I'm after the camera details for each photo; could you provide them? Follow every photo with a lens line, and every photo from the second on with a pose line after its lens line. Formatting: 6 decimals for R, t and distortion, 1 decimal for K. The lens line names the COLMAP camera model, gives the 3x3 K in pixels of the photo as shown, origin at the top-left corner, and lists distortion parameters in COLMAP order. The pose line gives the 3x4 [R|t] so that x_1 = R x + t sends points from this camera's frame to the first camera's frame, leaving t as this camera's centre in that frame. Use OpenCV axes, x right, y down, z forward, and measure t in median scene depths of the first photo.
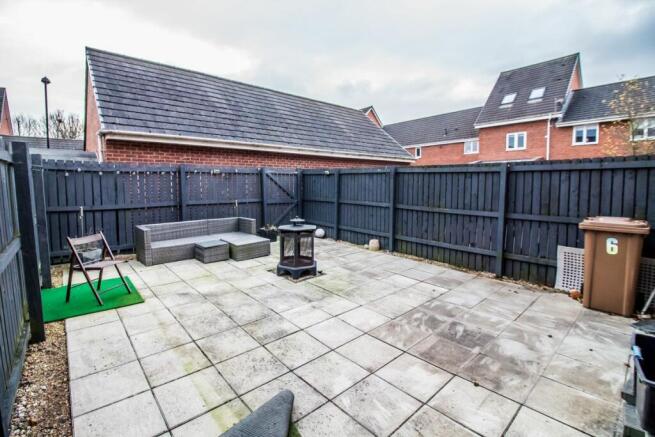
lens RADIAL K [[300.8, 0, 324.6], [0, 300.8, 213.8], [0, 0, 1]] dist [-0.001176, -0.000312]
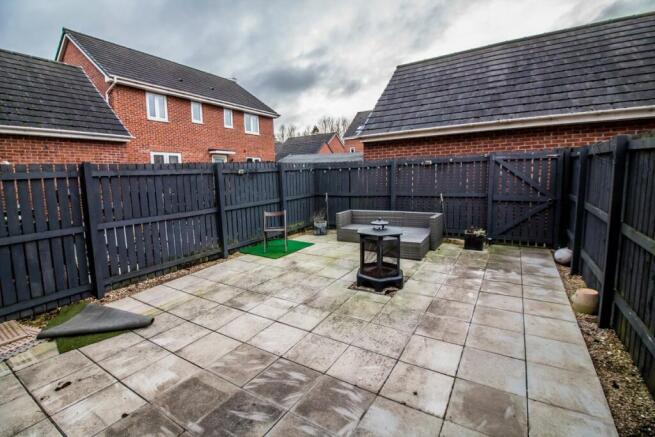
lens RADIAL K [[302.2, 0, 323.3], [0, 302.2, 210.7], [0, 0, 1]] dist [-0.015988, -0.000539]
pose [[0.270781, 0.107860, -0.956579, 0.807703], [-0.065159, 0.993478, 0.093576, -0.096008], [0.960433, 0.036991, 0.276043, 0.720480]]
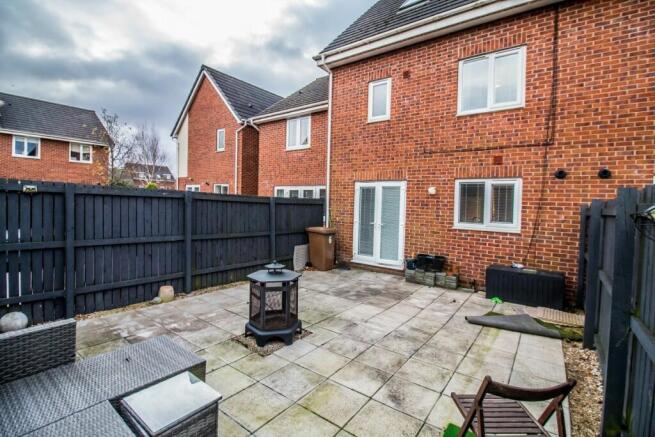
lens RADIAL K [[300.8, 0, 324.6], [0, 300.8, 213.8], [0, 0, 1]] dist [-0.001176, -0.000312]
pose [[-0.198340, -0.037205, 0.979427, -1.023354], [0.069187, 0.996255, 0.051855, -0.168898], [-0.977688, 0.078048, -0.195023, 1.203815]]
